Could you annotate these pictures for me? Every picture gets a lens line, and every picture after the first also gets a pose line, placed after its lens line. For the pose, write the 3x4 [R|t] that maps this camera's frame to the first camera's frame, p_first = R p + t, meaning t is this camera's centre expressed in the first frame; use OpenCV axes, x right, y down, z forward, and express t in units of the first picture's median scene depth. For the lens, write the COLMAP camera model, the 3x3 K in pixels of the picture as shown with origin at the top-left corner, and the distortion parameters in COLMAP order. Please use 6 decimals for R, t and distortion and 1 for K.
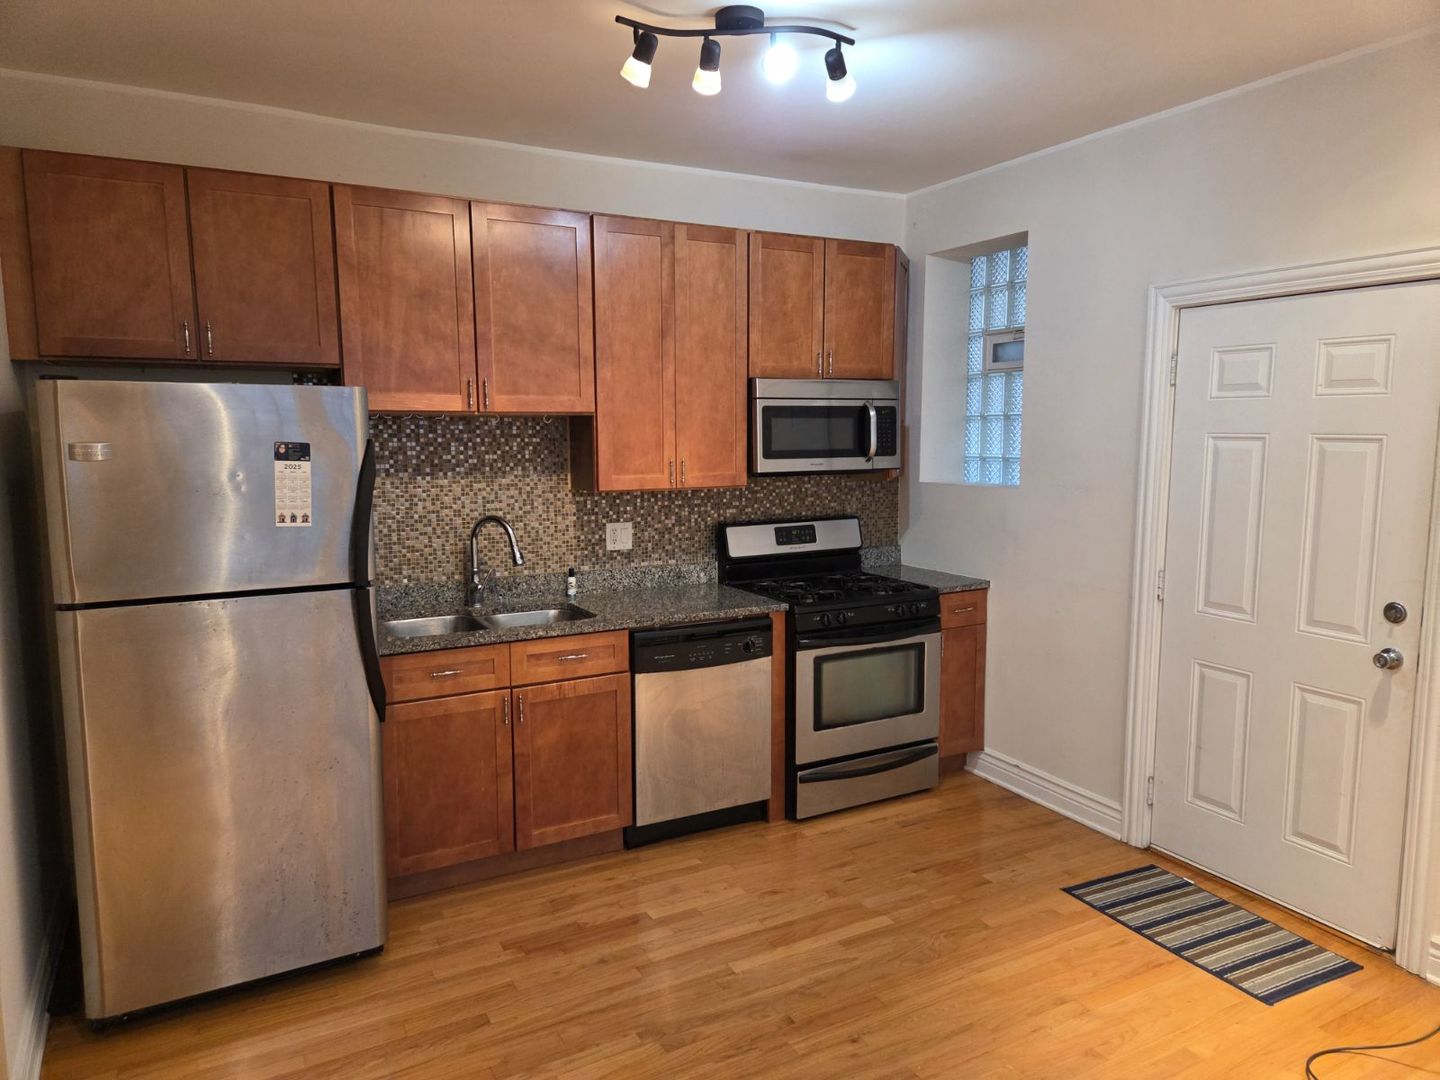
lens RADIAL K [[959.6, 0, 713.5], [0, 959.6, 537.5], [0, 0, 1]] dist [0.070513, -0.053575]
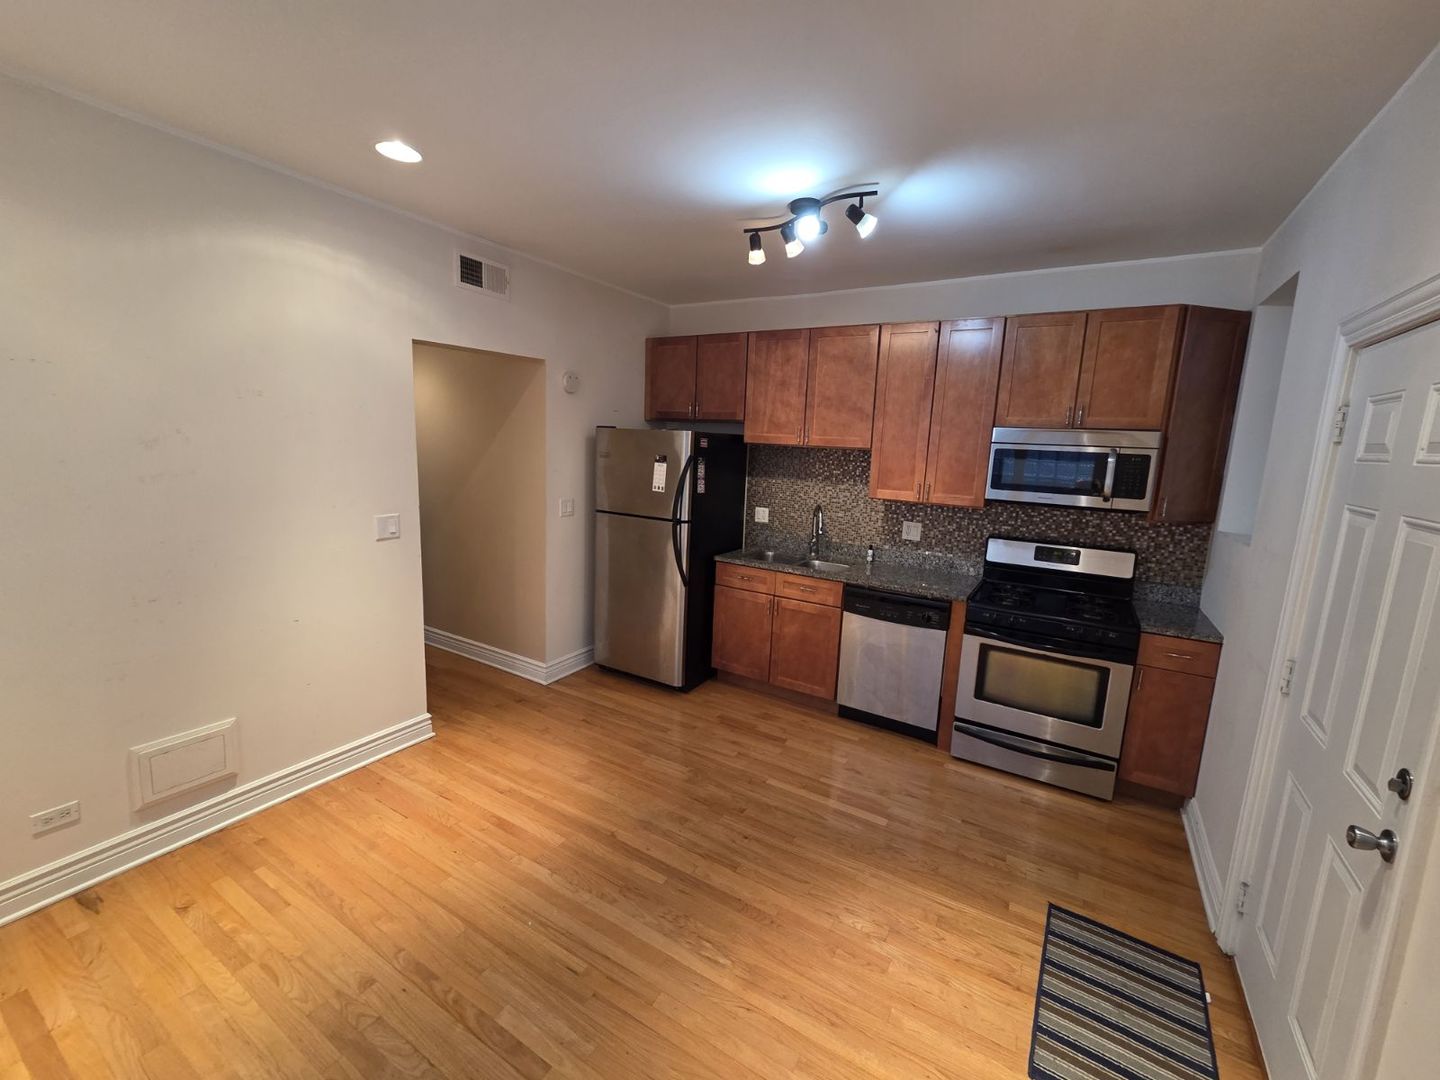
lens RADIAL K [[591.4, 0, 723.2], [0, 591.4, 533.7], [0, 0, 1]] dist [0.000600, 0.000133]
pose [[0.505035, 0.159354, -0.848260, 0.623391], [-0.144045, 0.984586, 0.099203, -0.053625], [0.850994, 0.072087, 0.520205, 0.295256]]
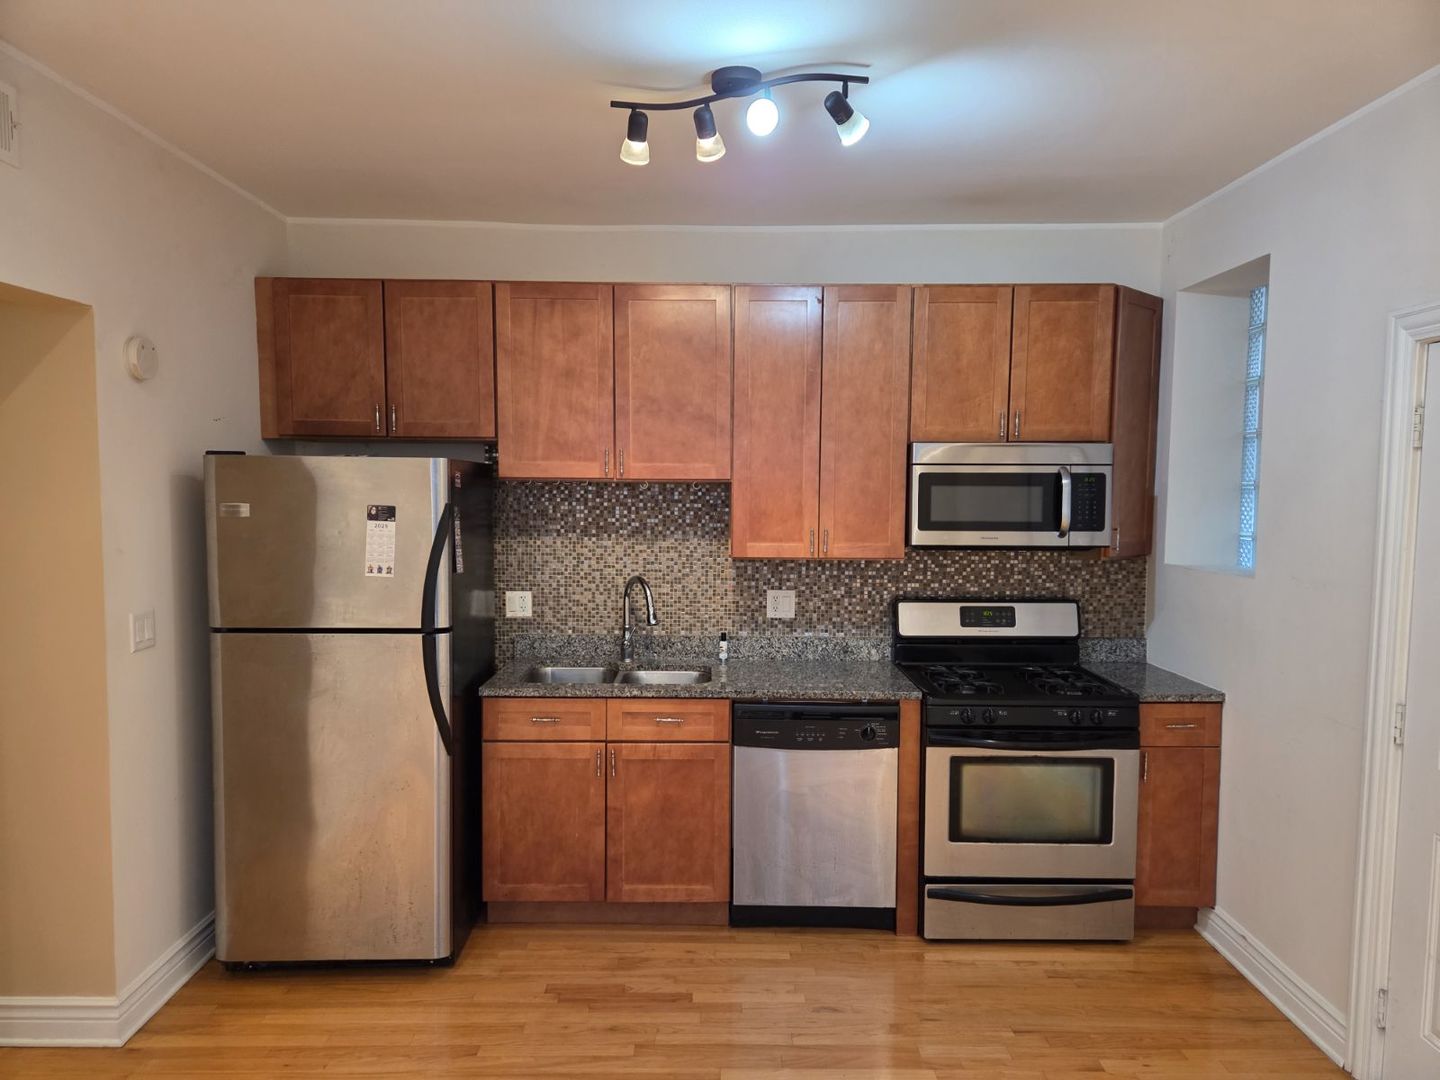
lens RADIAL K [[959.6, 0, 717.5], [0, 959.6, 555.2], [0, 0, 1]] dist [0.070513, -0.053575]
pose [[0.881414, 0.043714, -0.470318, 0.346856], [-0.064308, 0.997543, -0.027802, -0.022667], [0.467947, 0.054750, 0.882059, 0.115114]]
